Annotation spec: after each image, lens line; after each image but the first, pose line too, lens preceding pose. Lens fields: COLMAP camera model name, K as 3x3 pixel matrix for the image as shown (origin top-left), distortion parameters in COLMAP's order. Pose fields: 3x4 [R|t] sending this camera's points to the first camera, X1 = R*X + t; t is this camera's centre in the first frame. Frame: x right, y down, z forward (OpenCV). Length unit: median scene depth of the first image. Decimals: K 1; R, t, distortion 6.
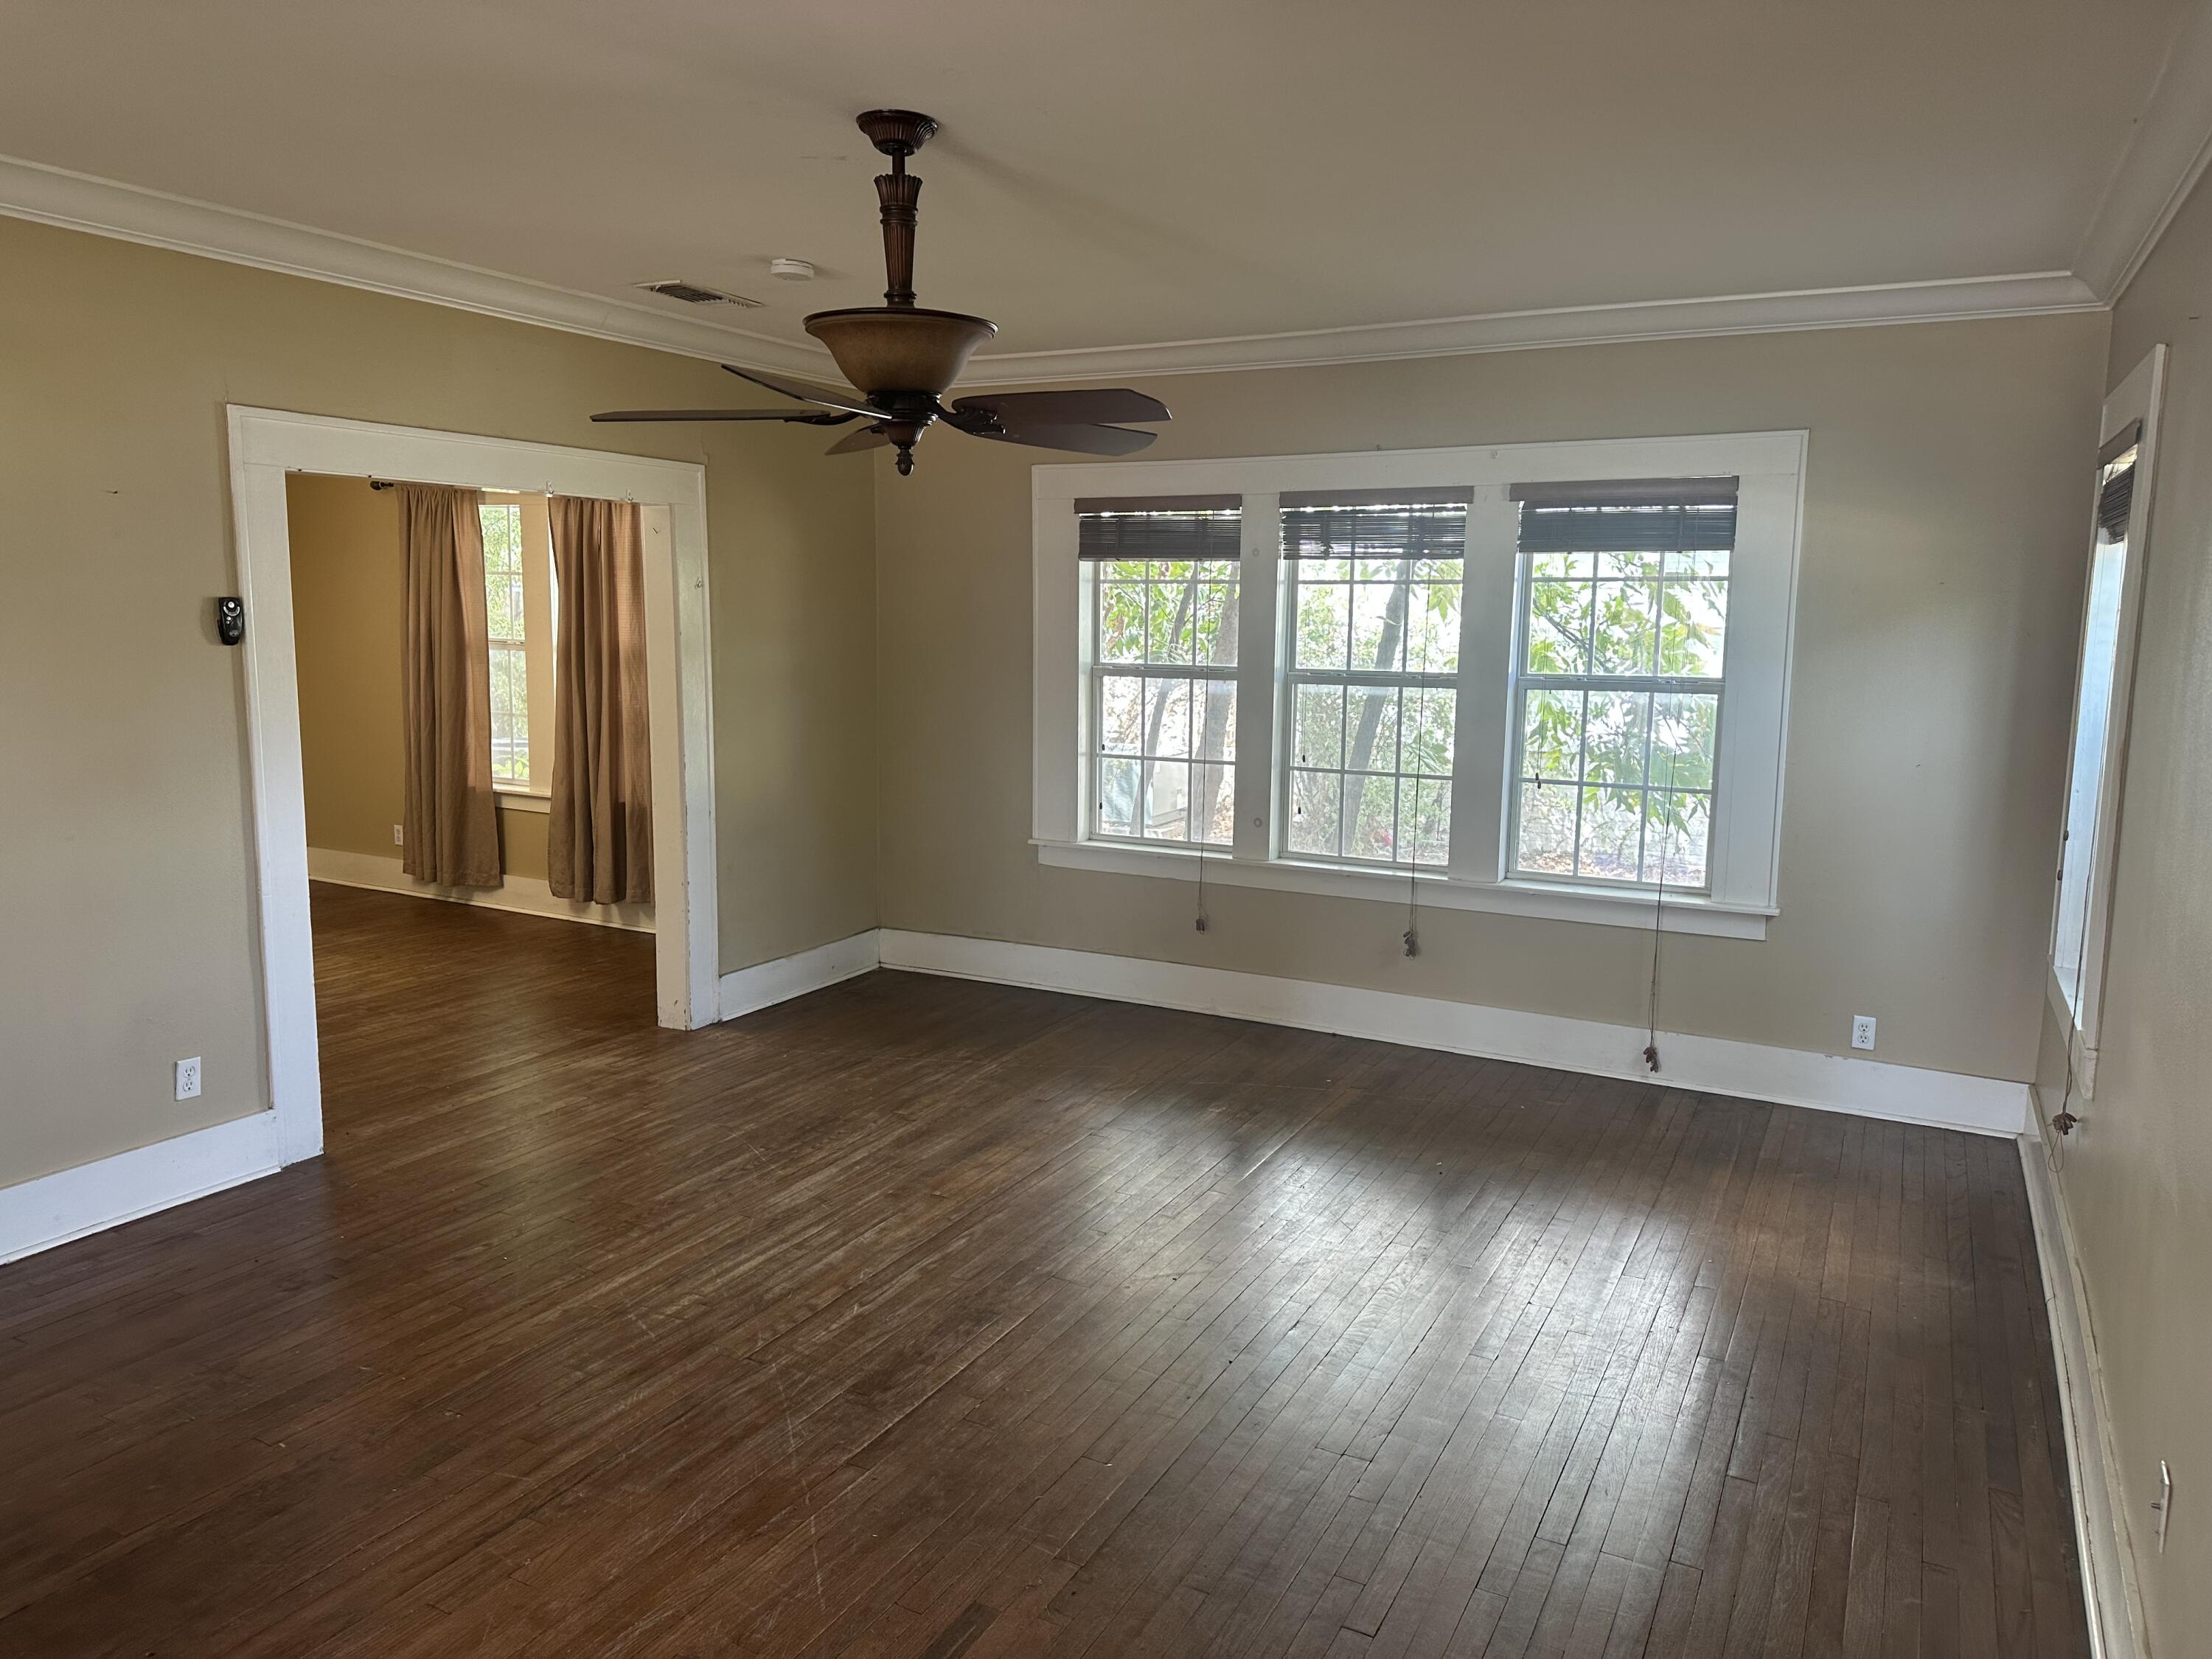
lens RADIAL K [[1527.1, 0, 1126.8], [0, 1527.1, 837.0], [0, 0, 1]] dist [0.007343, -0.000584]
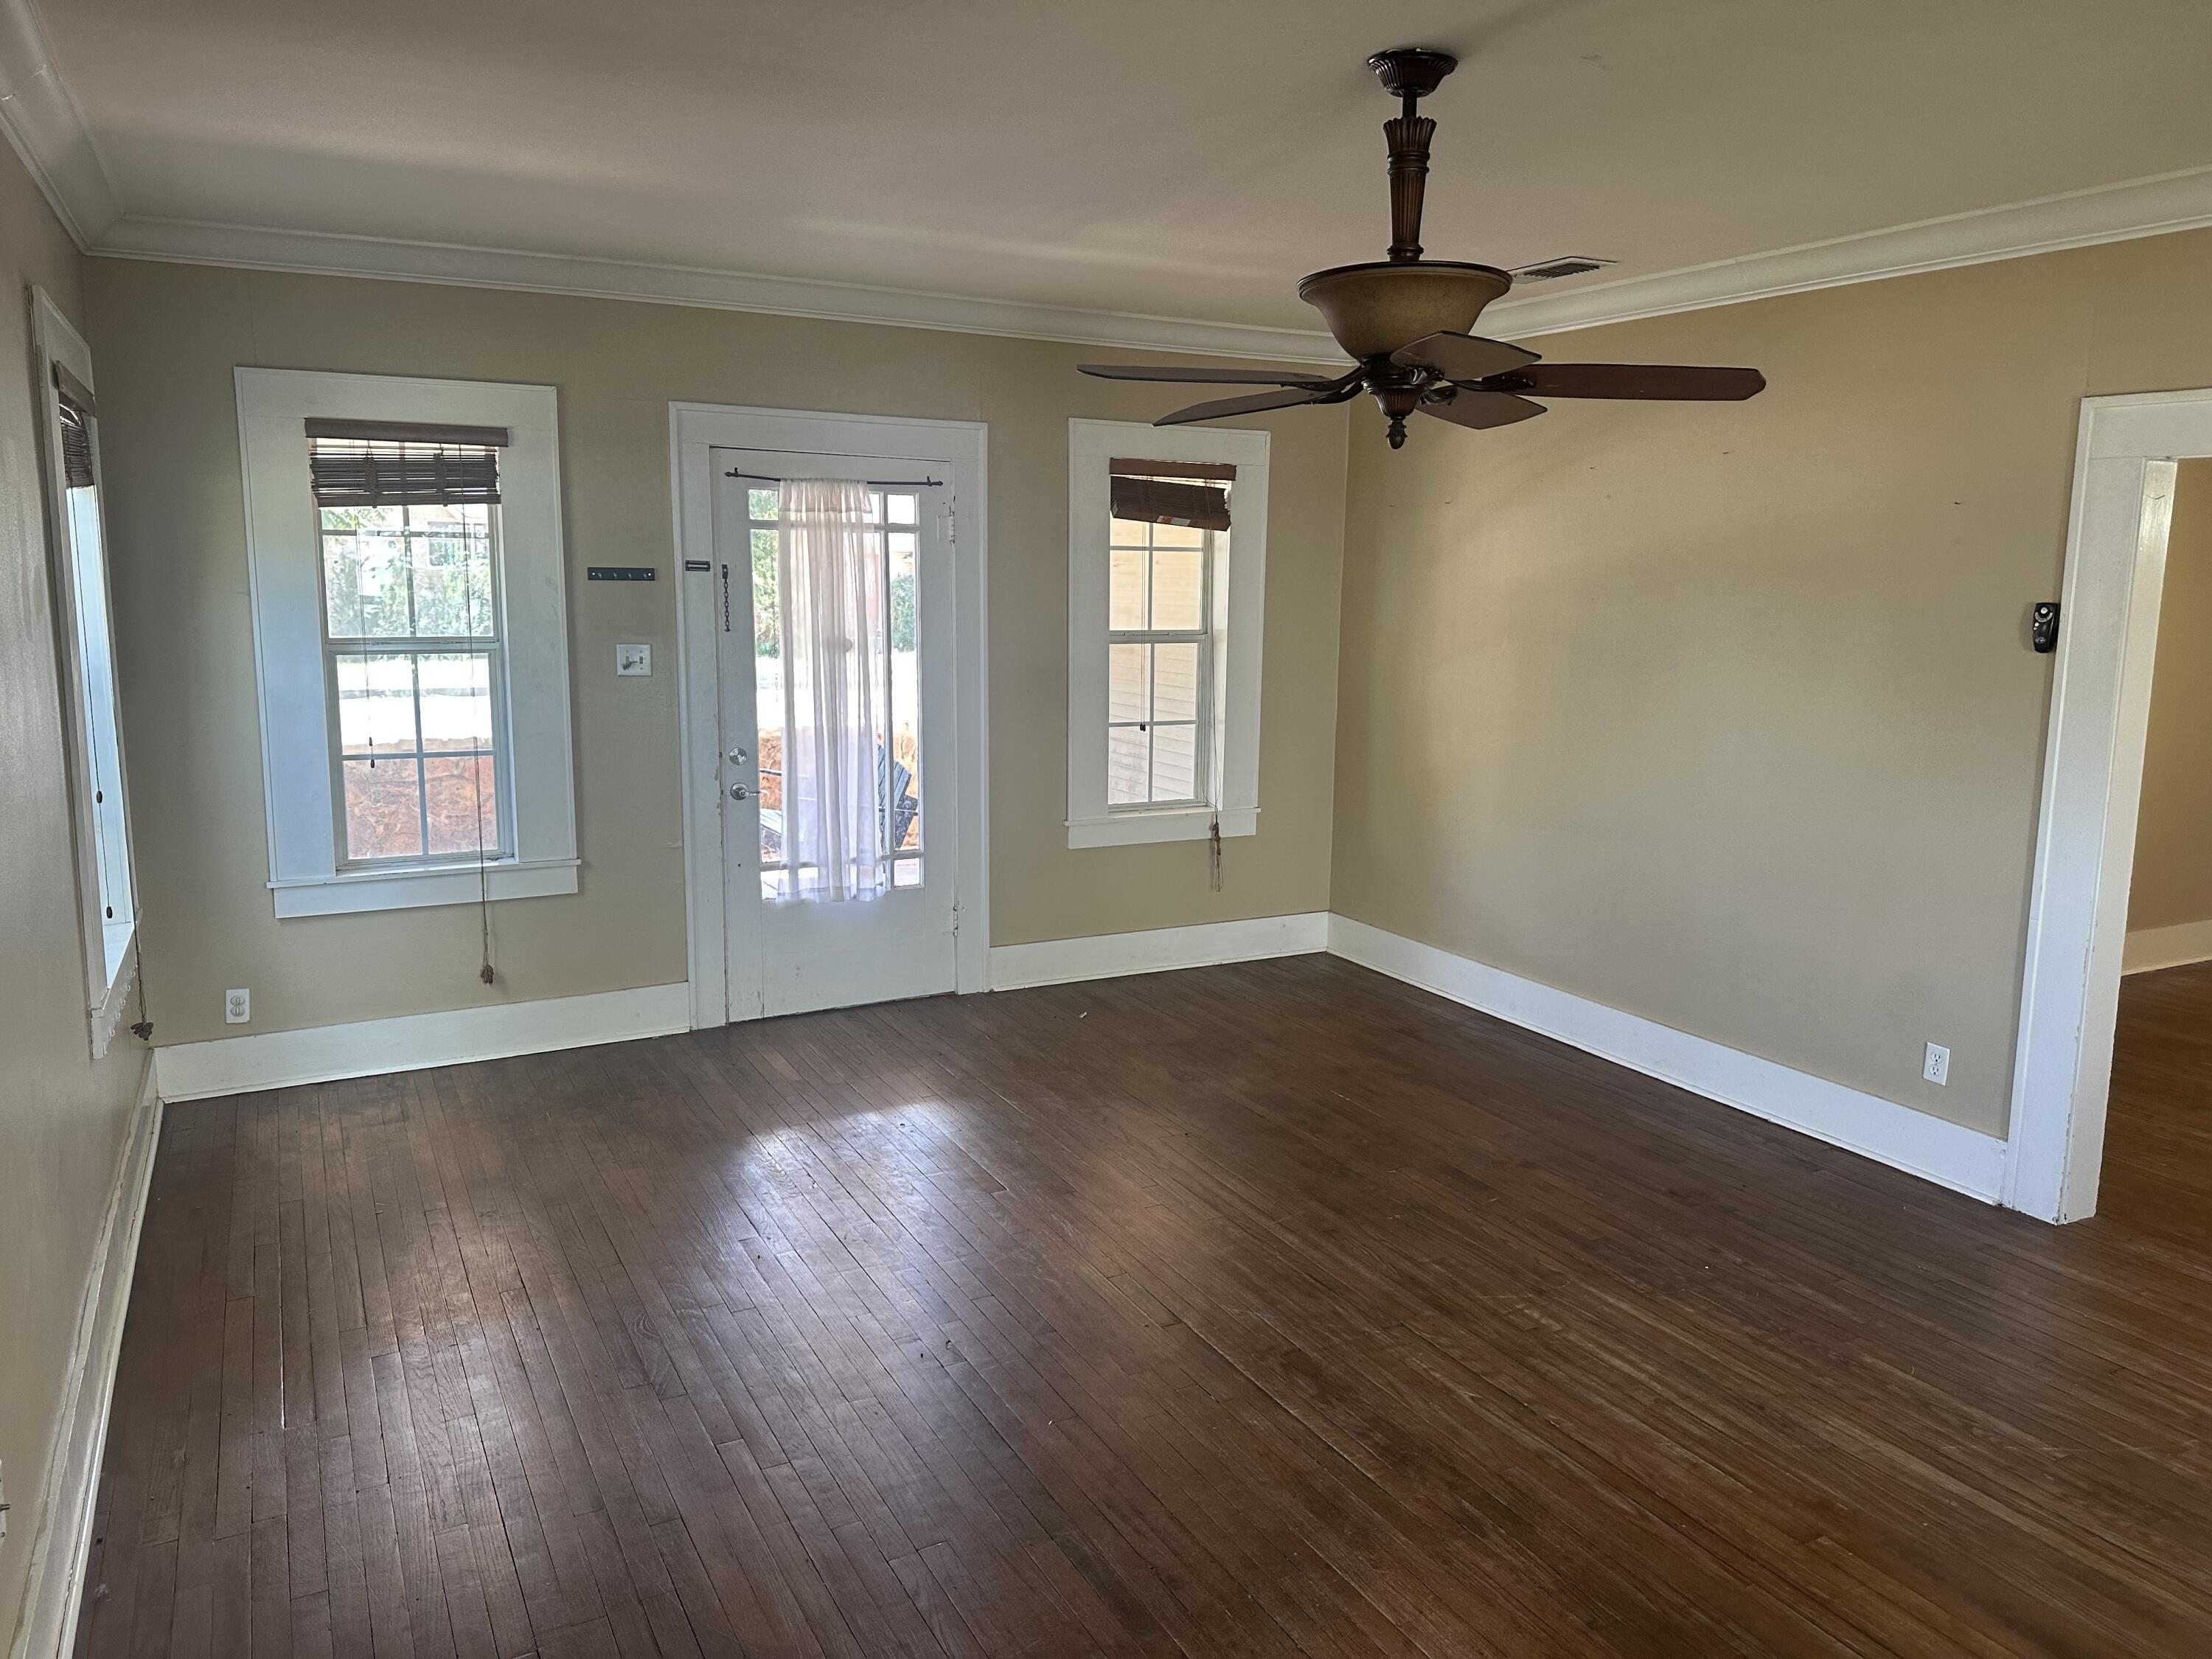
lens RADIAL K [[1560.0, 0, 1111.7], [0, 1560.0, 827.0], [0, 0, 1]] dist [0.057228, -0.068291]
pose [[-0.574303, 0.104982, -0.811884, 0.587667], [-0.149537, 0.961605, 0.230120, -0.167067], [0.804870, 0.253565, -0.536553, 1.134546]]
